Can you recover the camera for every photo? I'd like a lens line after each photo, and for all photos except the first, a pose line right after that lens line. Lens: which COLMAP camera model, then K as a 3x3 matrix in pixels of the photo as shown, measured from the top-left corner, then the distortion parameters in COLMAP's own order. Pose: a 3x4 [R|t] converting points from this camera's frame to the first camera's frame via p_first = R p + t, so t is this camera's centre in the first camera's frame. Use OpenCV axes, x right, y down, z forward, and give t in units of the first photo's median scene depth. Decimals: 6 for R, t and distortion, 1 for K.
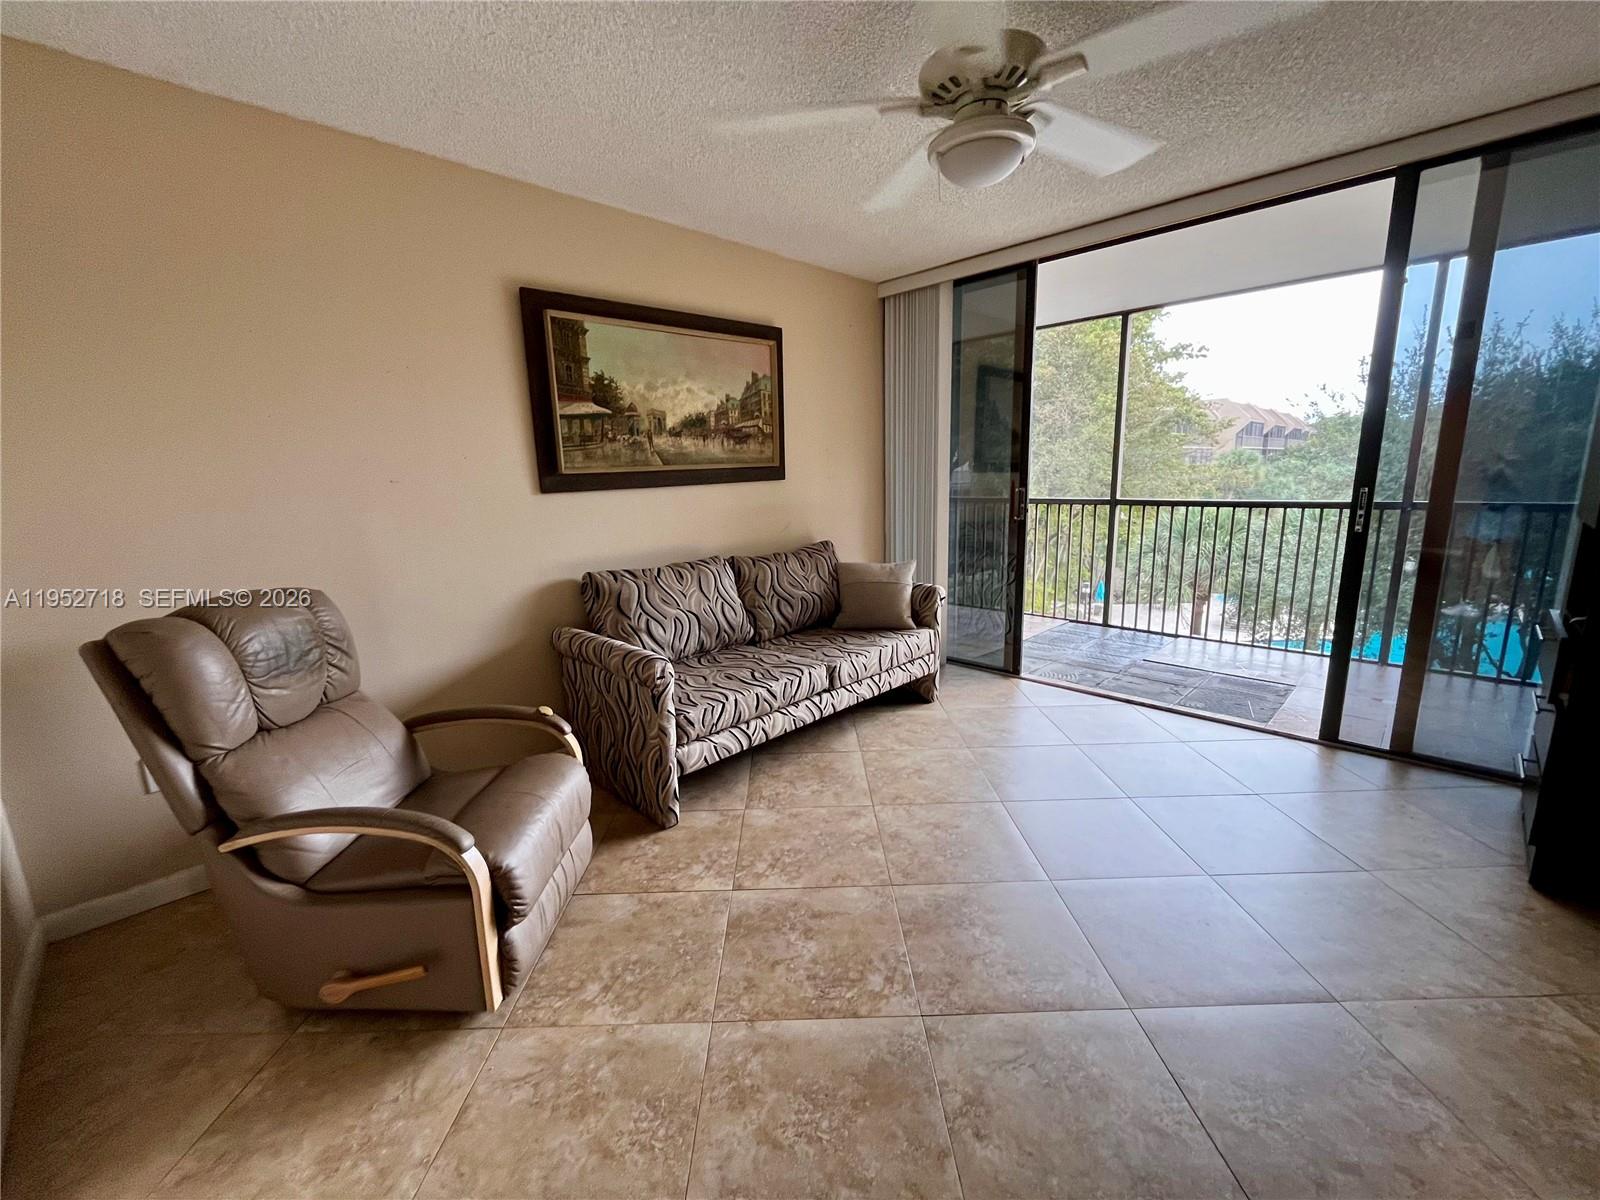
lens RADIAL K [[652.6, 0, 800.0], [0, 652.6, 600.0], [0, 0, 1]] dist [-0.002623, -0.000152]
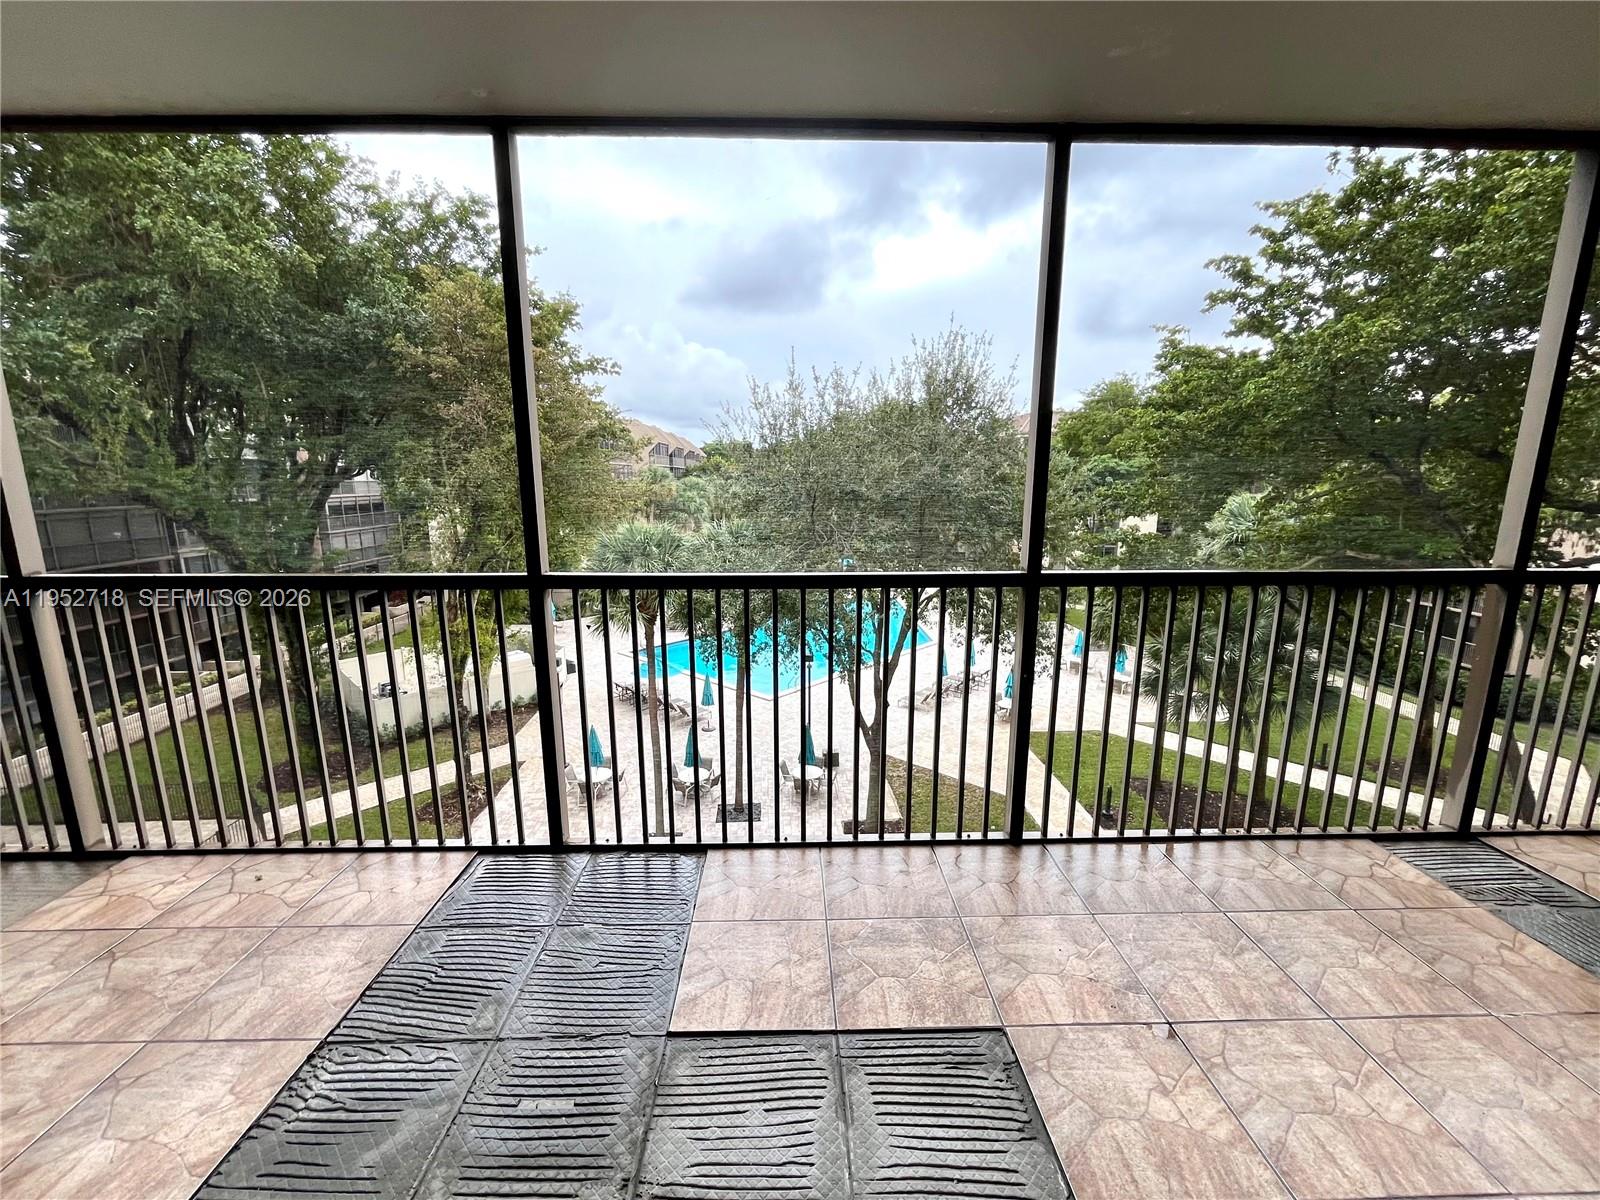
lens RADIAL K [[652.6, 0, 800.0], [0, 652.6, 600.0], [0, 0, 1]] dist [-0.002623, -0.000152]
pose [[0.693080, -0.111084, 0.712251, 0.241152], [0.123434, 0.991751, 0.034564, -0.108705], [-0.710215, 0.063960, 0.701074, 0.473182]]
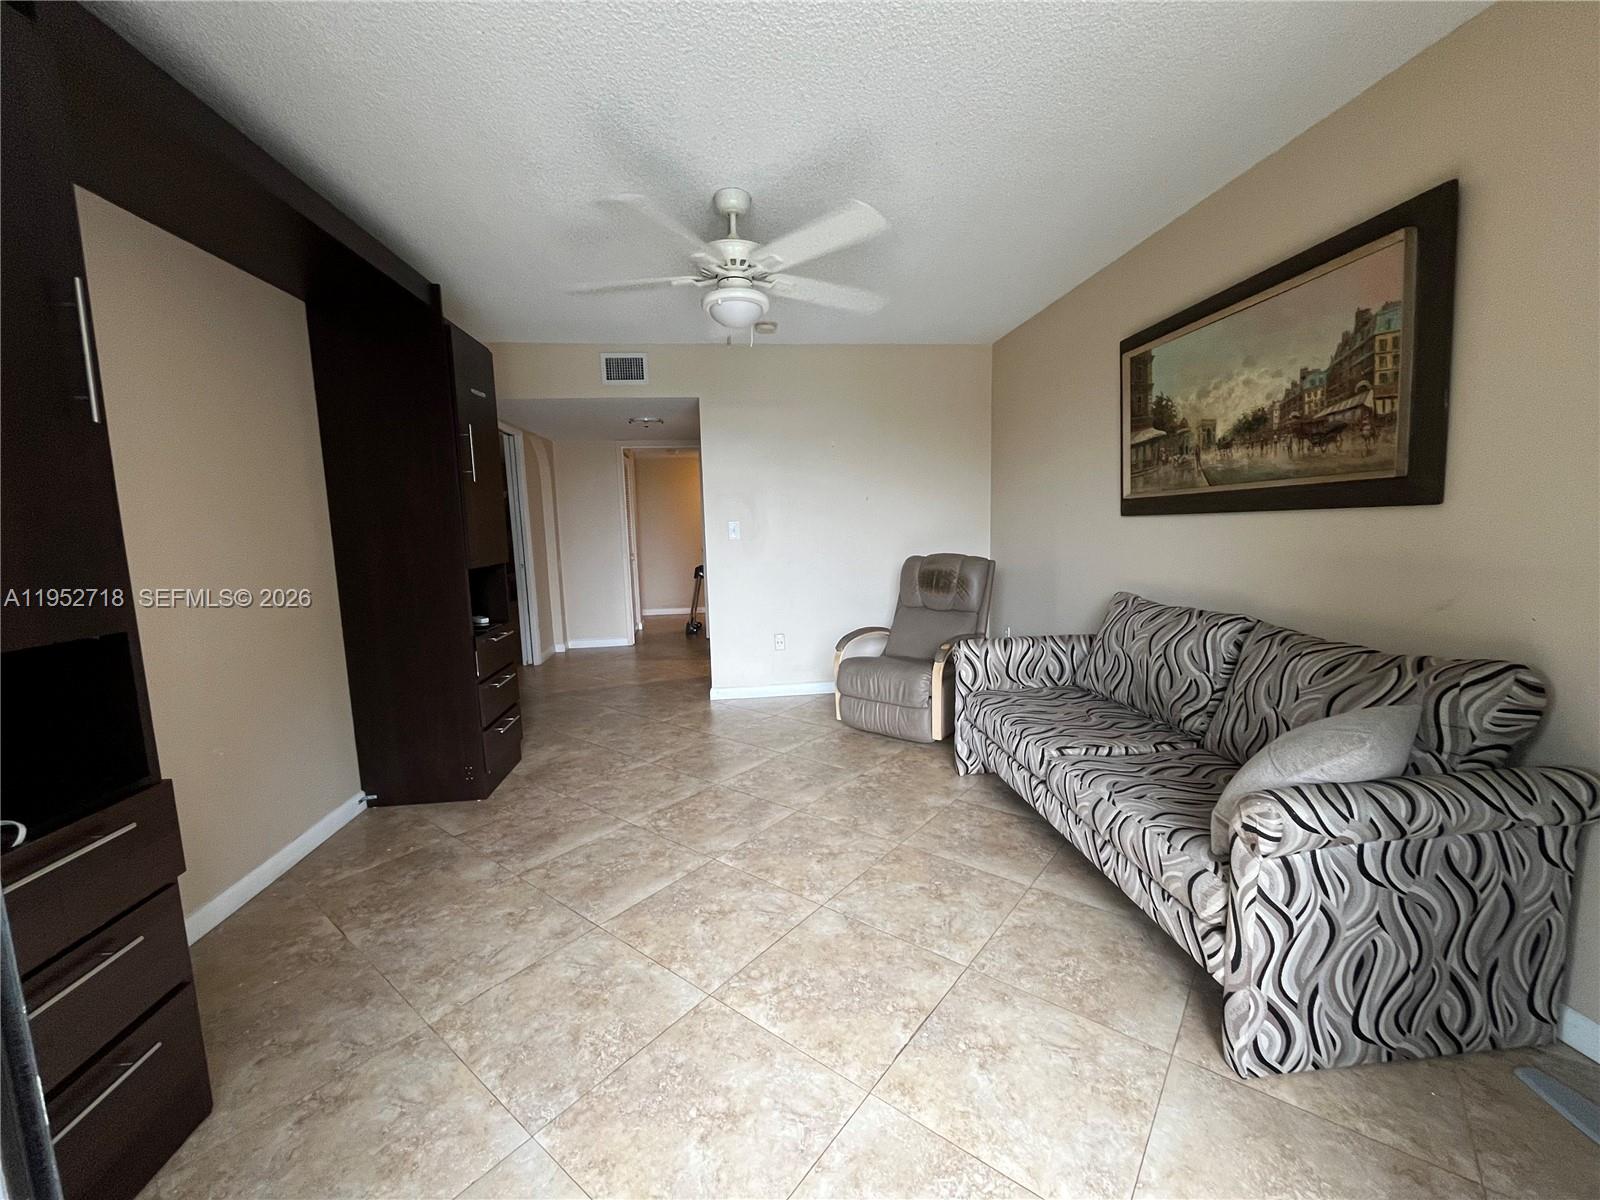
lens RADIAL K [[652.6, 0, 800.0], [0, 652.6, 600.0], [0, 0, 1]] dist [-0.002623, -0.000152]
pose [[-0.627765, 0.137945, -0.766082, 0.706396], [-0.107886, 0.959254, 0.261135, -0.216586], [0.770890, 0.246581, -0.587304, 1.063815]]
